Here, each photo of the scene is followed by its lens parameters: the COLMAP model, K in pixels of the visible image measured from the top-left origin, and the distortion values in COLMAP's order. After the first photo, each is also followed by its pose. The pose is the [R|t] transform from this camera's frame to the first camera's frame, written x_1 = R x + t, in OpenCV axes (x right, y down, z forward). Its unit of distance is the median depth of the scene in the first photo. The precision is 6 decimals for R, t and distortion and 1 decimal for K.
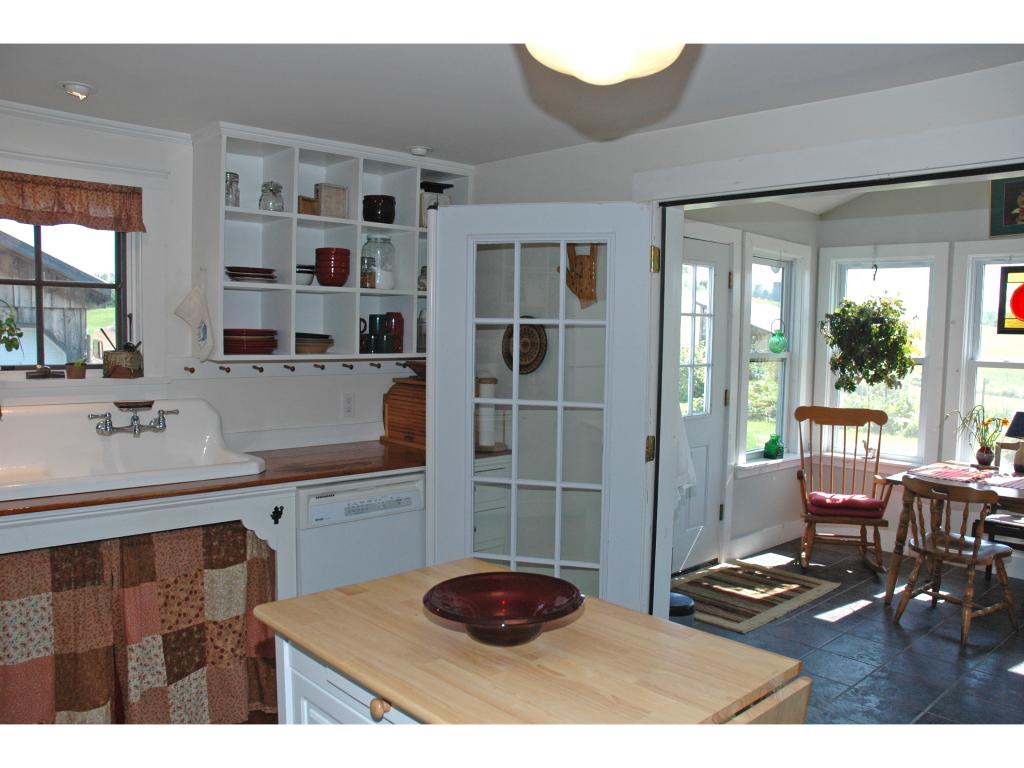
lens RADIAL K [[867.1, 0, 512.0], [0, 867.1, 384.0], [0, 0, 1]] dist [-0.009346, 0.006747]
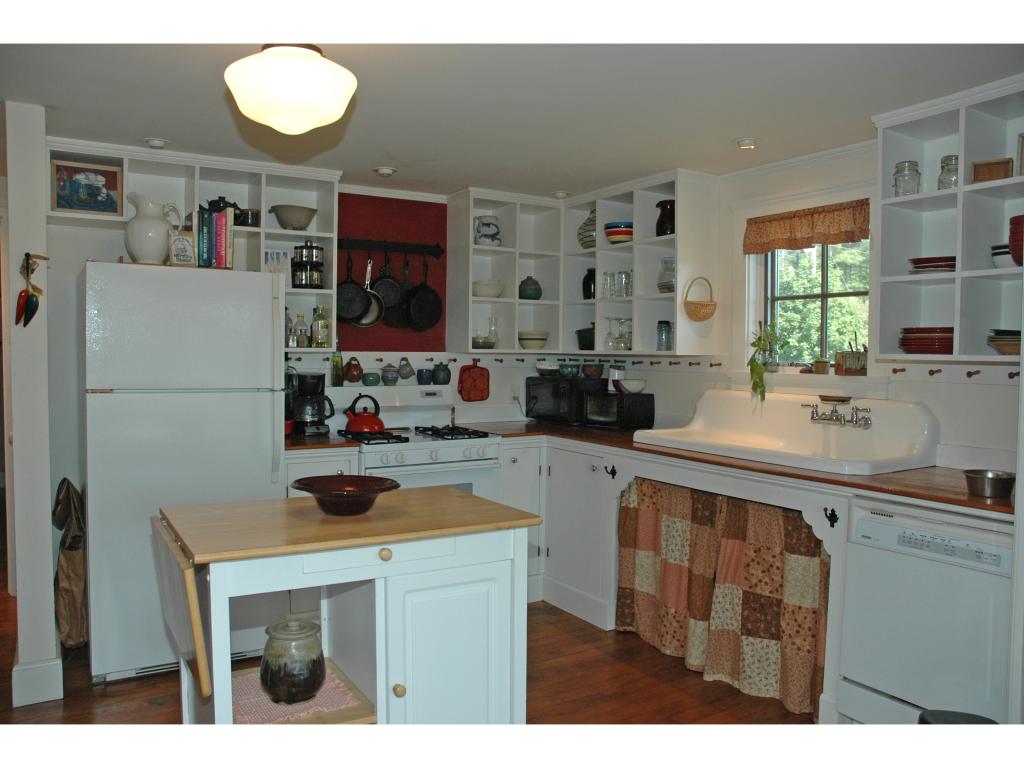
lens RADIAL K [[867.1, 0, 512.0], [0, 867.1, 384.0], [0, 0, 1]] dist [-0.009346, 0.006747]
pose [[-0.258806, 0.031769, -0.965407, 0.752220], [-0.037316, 0.998384, 0.042858, -0.026864], [0.965208, 0.047117, -0.257202, 0.895816]]
